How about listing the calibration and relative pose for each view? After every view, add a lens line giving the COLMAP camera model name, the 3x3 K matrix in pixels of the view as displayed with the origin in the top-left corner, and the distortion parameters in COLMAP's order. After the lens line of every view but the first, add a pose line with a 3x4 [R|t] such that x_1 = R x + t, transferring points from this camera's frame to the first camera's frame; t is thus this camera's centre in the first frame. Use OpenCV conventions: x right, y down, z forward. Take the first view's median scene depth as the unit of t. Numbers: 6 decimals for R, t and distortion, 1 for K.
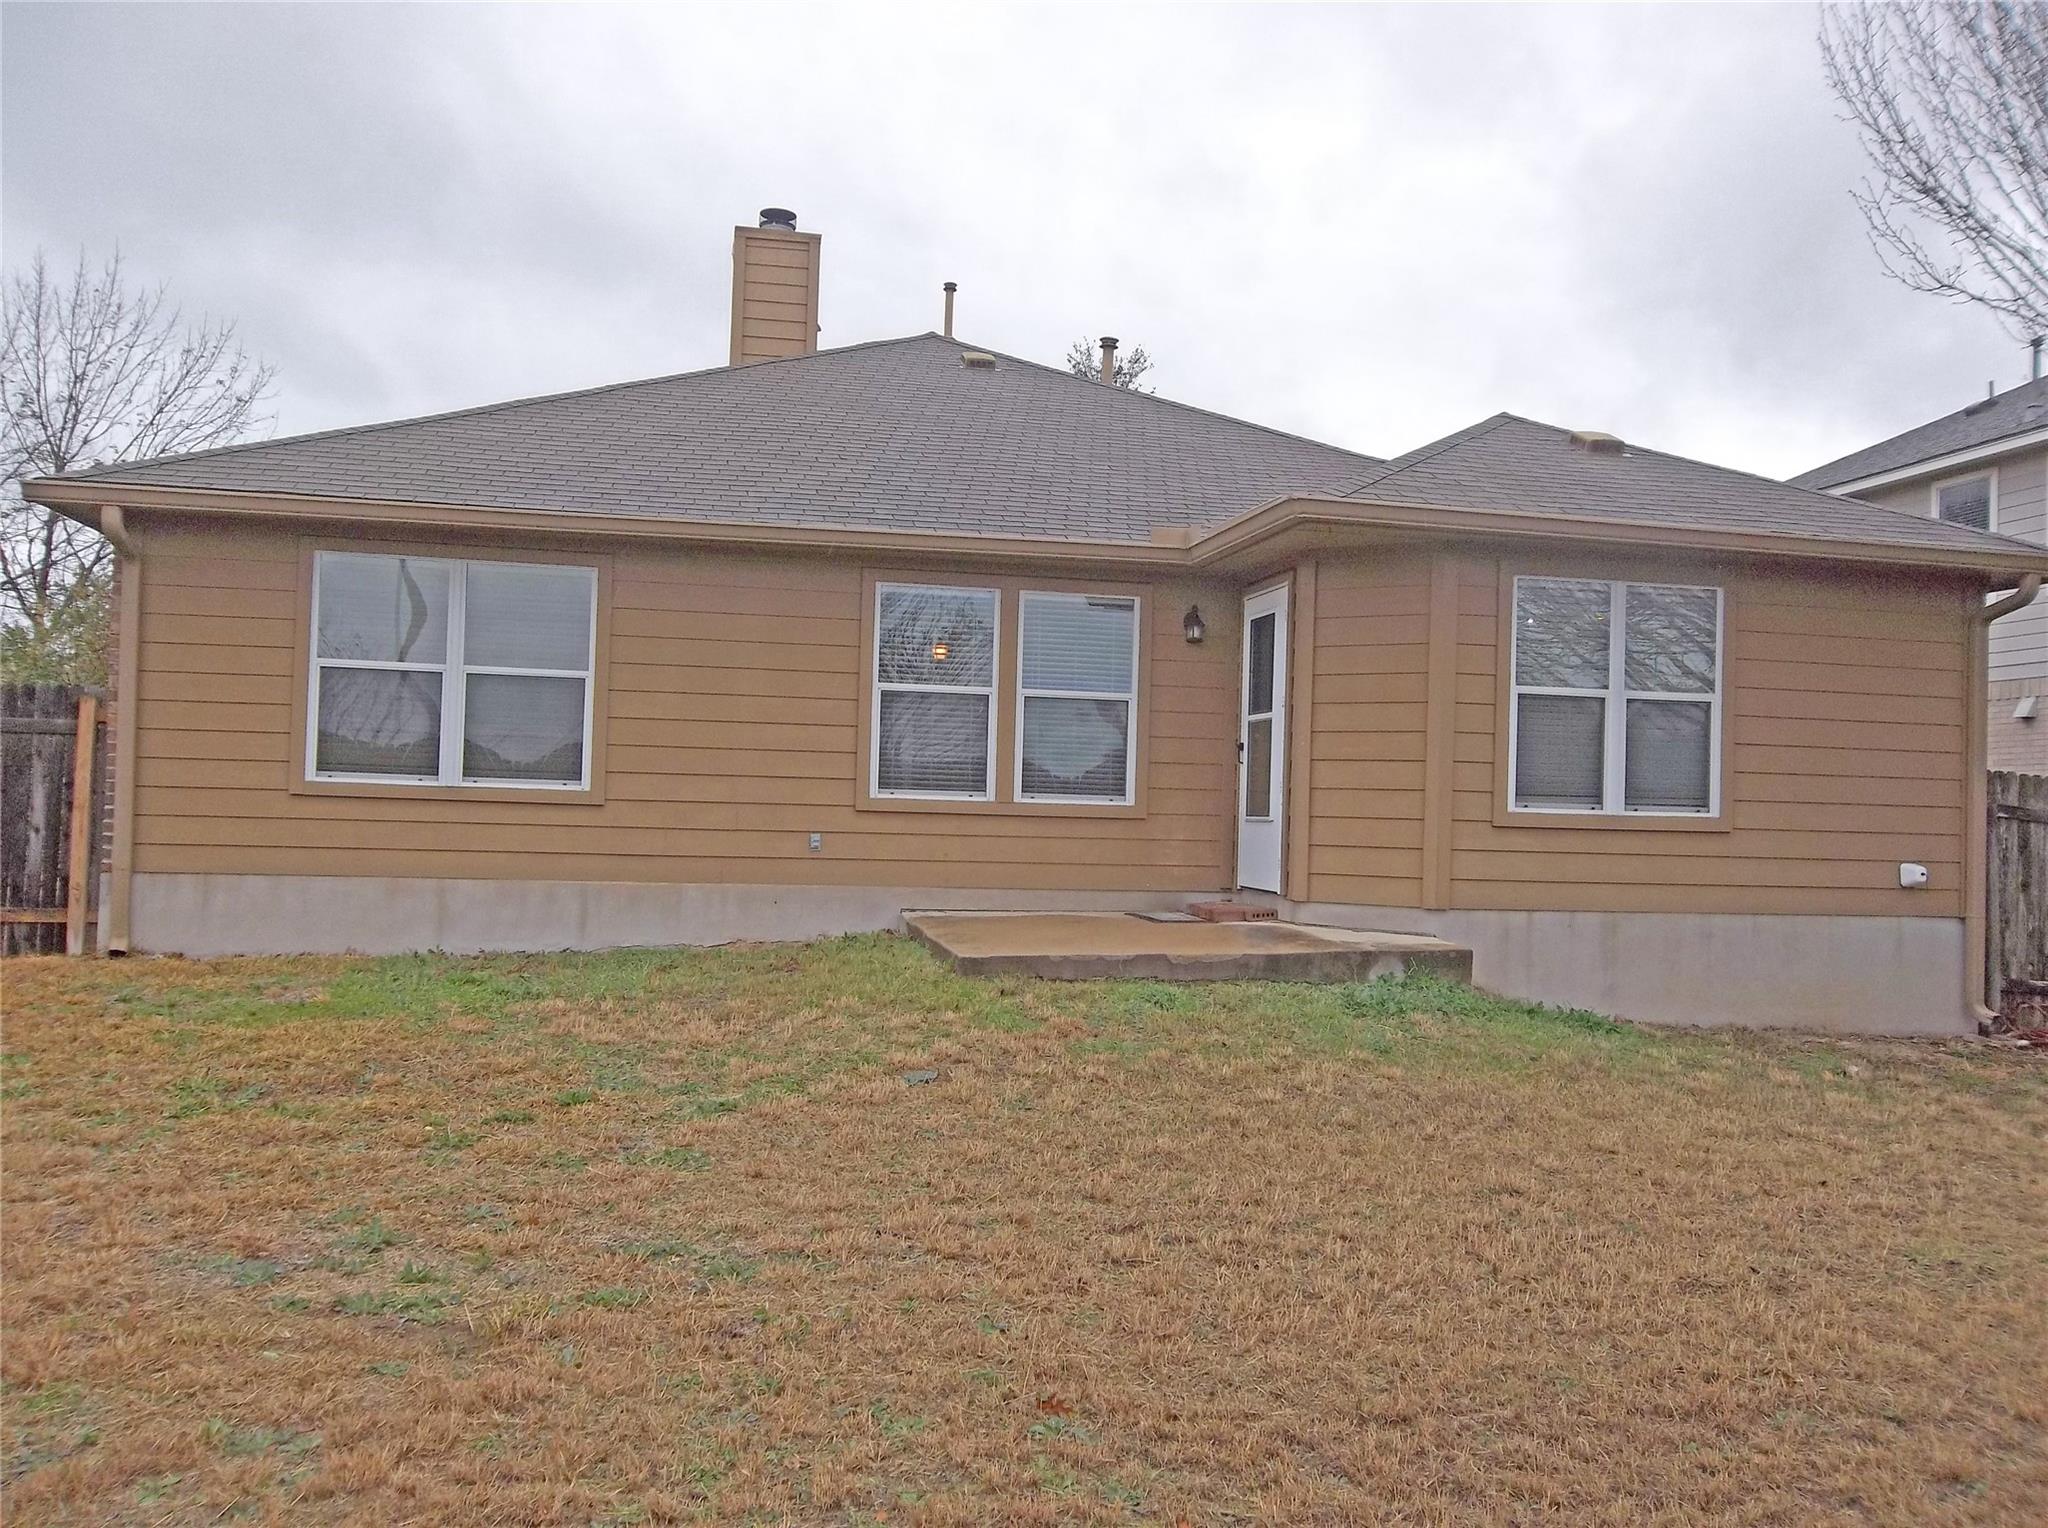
lens RADIAL K [[1685.9, 0, 1018.6], [0, 1685.9, 765.0], [0, 0, 1]] dist [-0.012203, 0.011192]
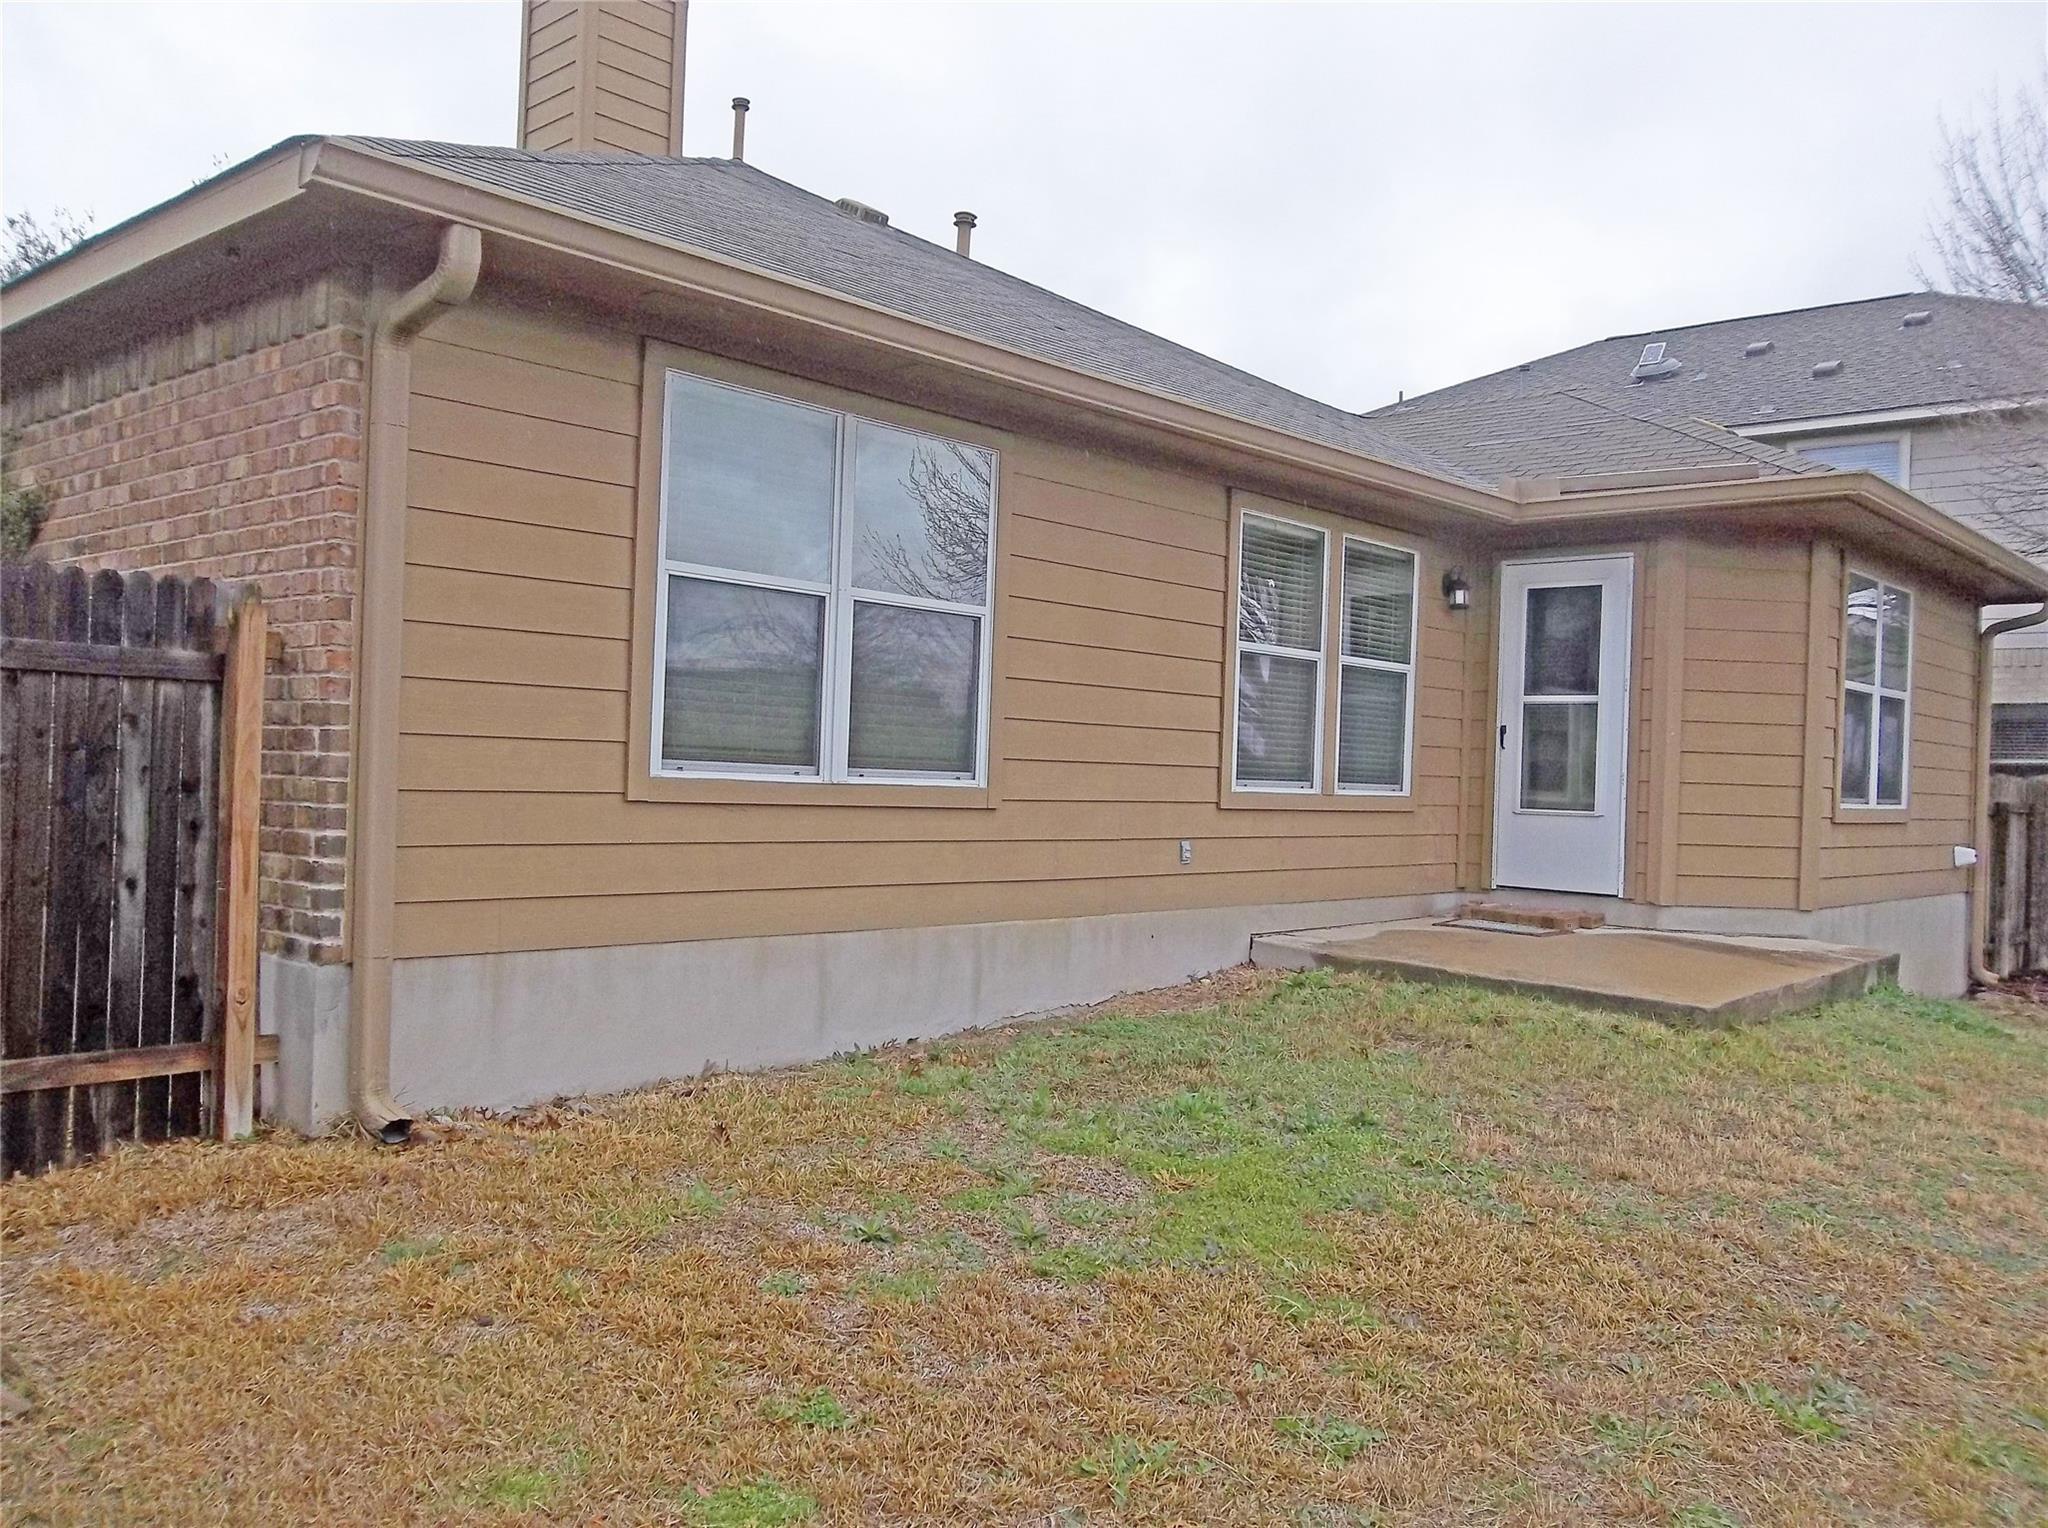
lens RADIAL K [[1685.9, 0, 1021.6], [0, 1685.9, 761.6], [0, 0, 1]] dist [-0.012203, 0.011192]
pose [[0.807105, 0.003357, 0.590399, -0.644797], [-0.029524, 0.998962, 0.034681, -0.018718], [-0.589670, -0.045422, 0.806366, 0.463688]]
